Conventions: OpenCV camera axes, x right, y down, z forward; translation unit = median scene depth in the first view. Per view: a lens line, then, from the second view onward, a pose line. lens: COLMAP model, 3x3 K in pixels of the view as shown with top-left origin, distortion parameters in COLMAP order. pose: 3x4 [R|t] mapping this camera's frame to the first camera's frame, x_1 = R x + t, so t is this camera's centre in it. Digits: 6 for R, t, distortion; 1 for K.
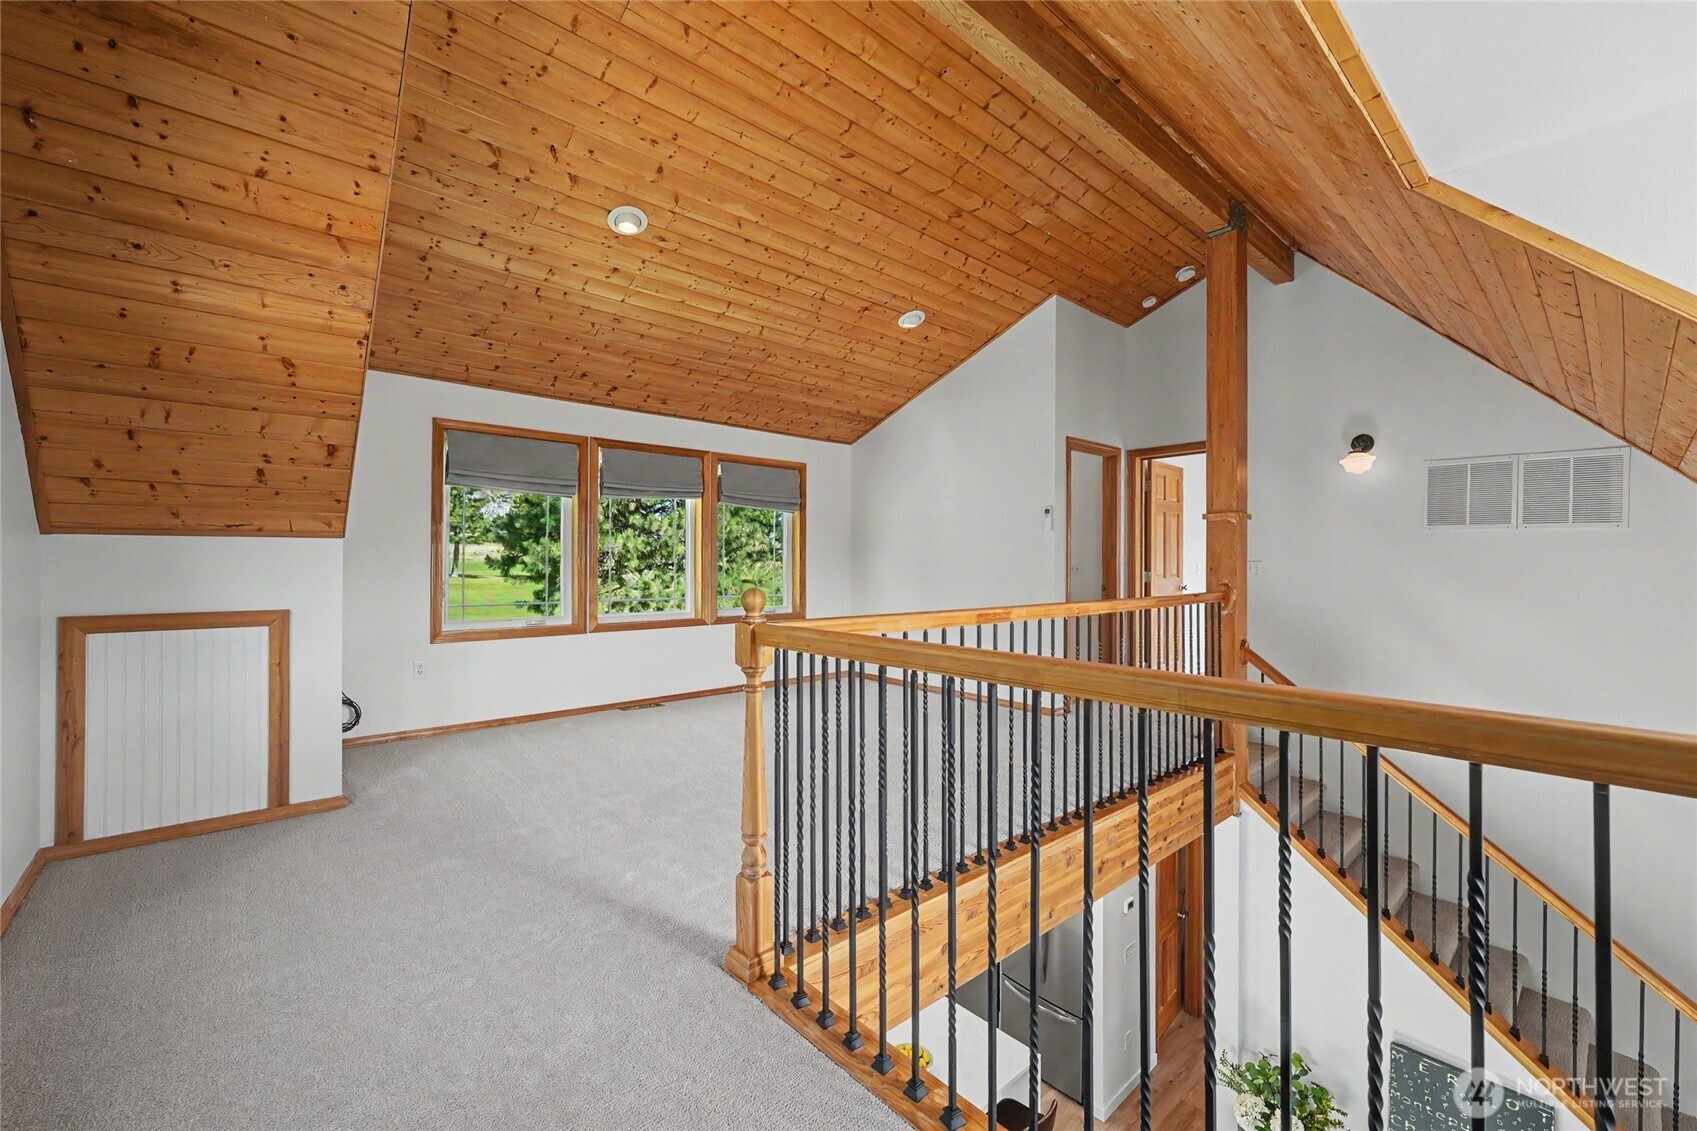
lens RADIAL K [[676.1, 0, 848.3], [0, 676.1, 565.2], [0, 0, 1]] dist [0.000703, 0.000185]
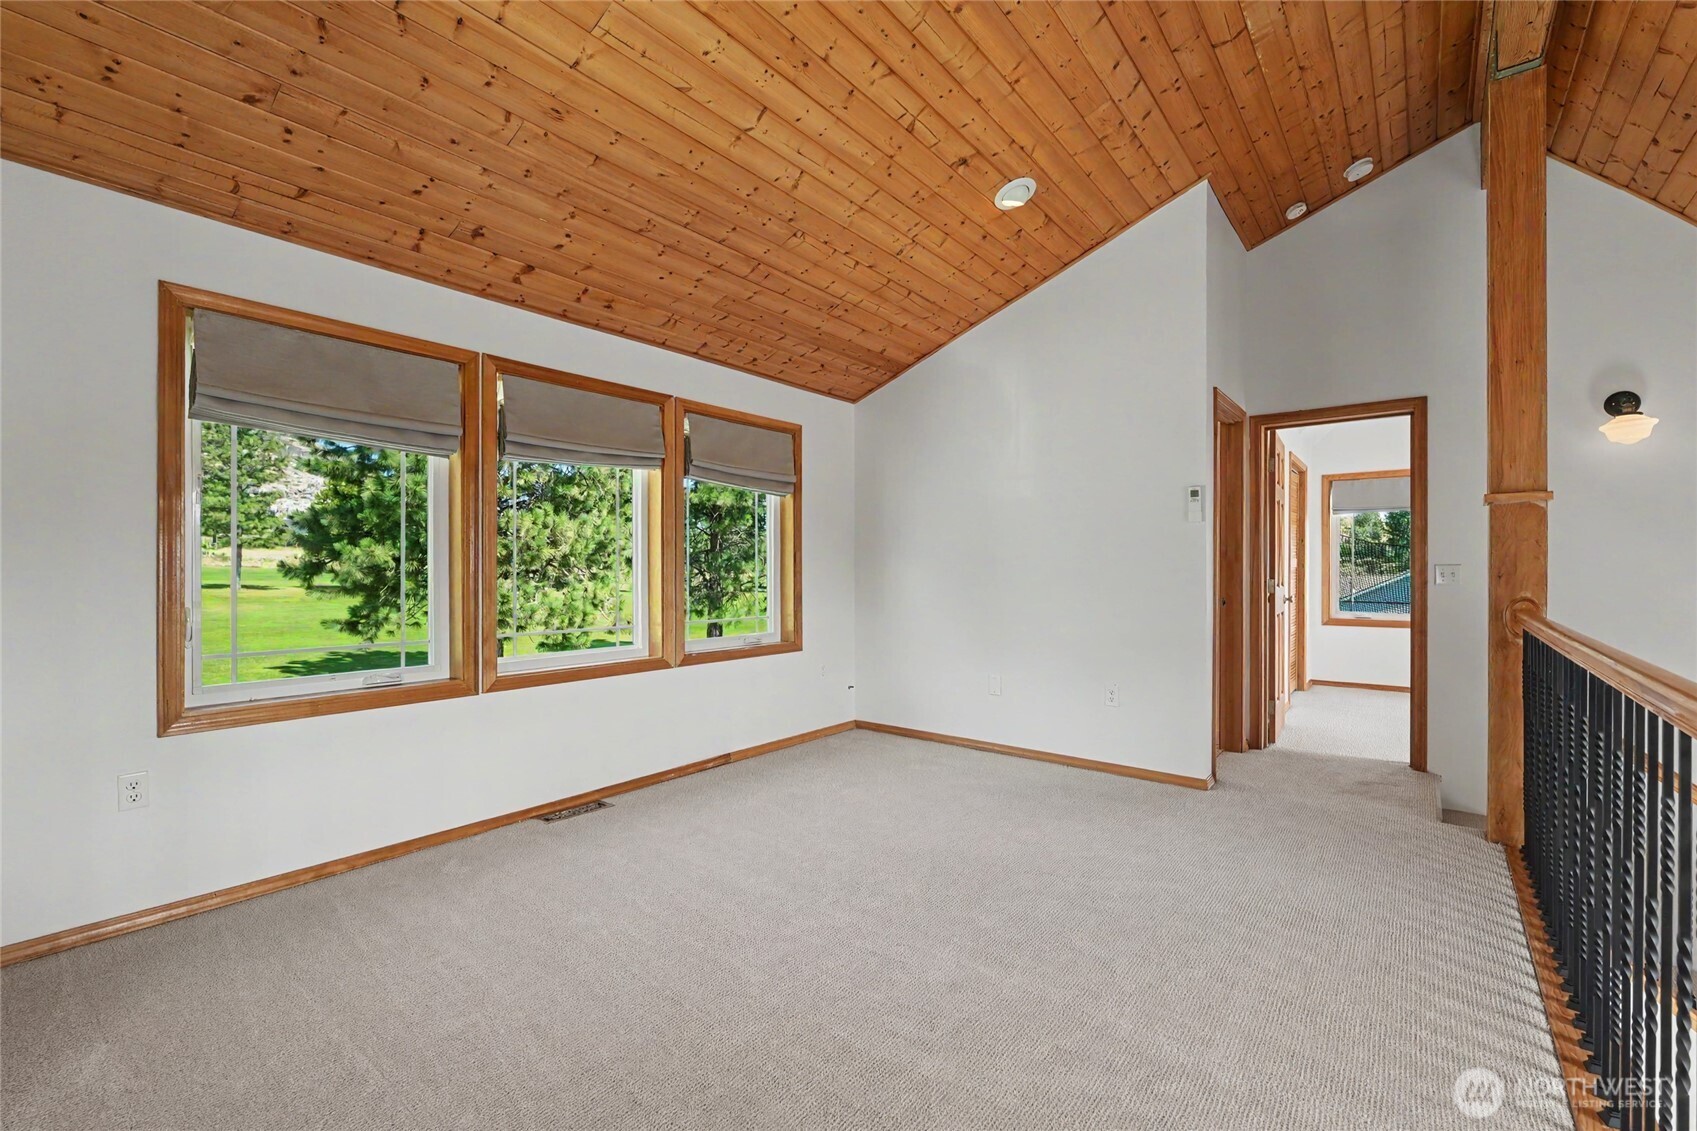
lens RADIAL K [[719.8, 0, 846.7], [0, 719.8, 572.4], [0, 0, 1]] dist [-0.001641, 0.001077]
pose [[0.984503, -0.005566, 0.175280, -0.172366], [0.005209, 0.999983, 0.002495, -0.002711], [-0.175291, -0.001543, 0.984515, 0.319830]]
